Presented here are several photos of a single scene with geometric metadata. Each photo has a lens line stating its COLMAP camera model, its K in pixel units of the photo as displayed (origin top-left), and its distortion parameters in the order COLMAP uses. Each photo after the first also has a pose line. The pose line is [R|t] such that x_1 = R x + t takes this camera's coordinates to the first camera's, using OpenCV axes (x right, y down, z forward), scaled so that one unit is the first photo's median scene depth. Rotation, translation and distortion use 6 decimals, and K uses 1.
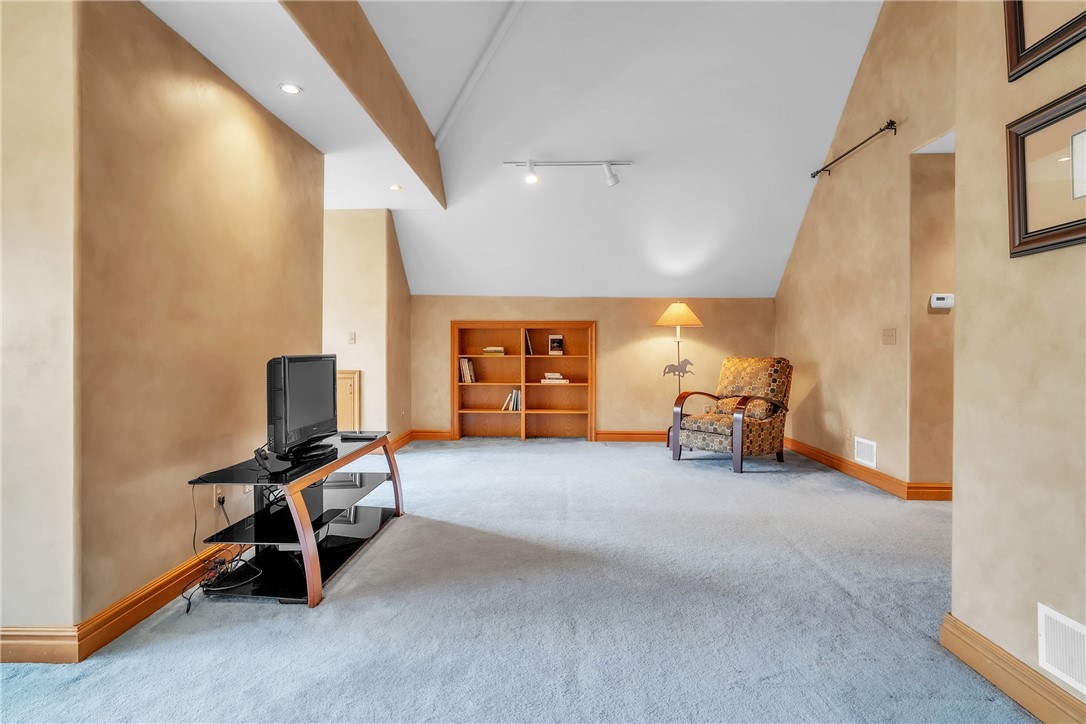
lens RADIAL K [[526.9, 0, 560.5], [0, 526.9, 353.2], [0, 0, 1]] dist [-0.020686, 0.001550]
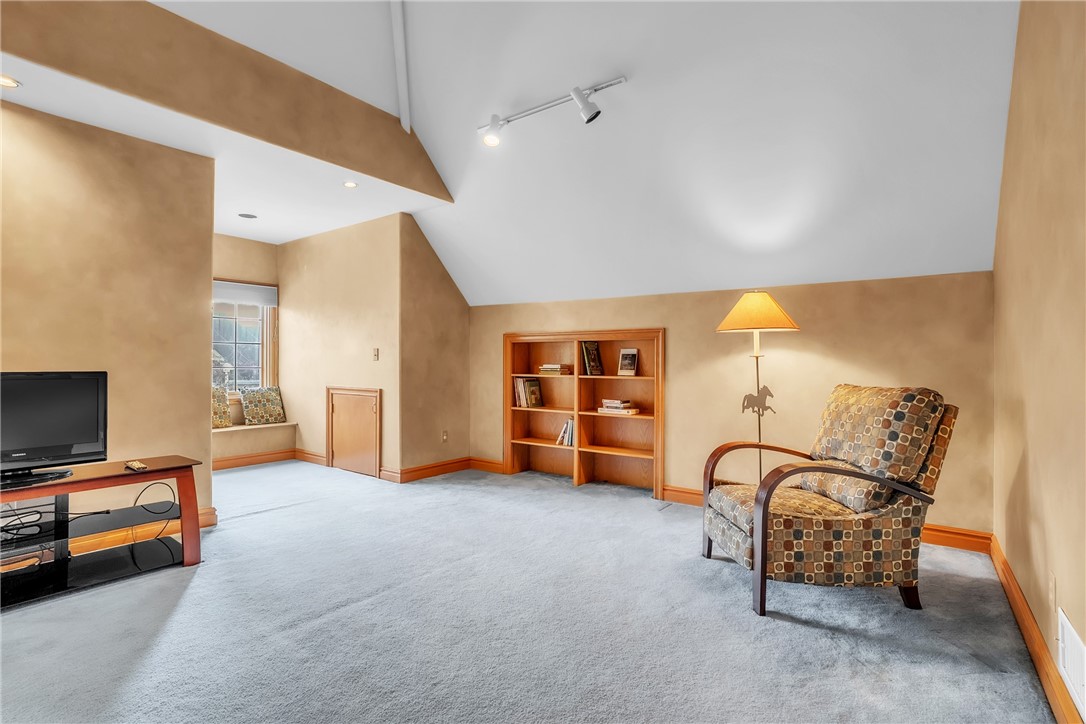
lens RADIAL K [[526.9, 0, 542.9], [0, 526.9, 360.5], [0, 0, 1]] dist [-0.020686, 0.001550]
pose [[0.823551, -0.000636, -0.567242, 0.328152], [-0.010515, 0.999810, -0.016386, -0.004817], [0.567145, 0.019459, 0.823388, 0.330455]]
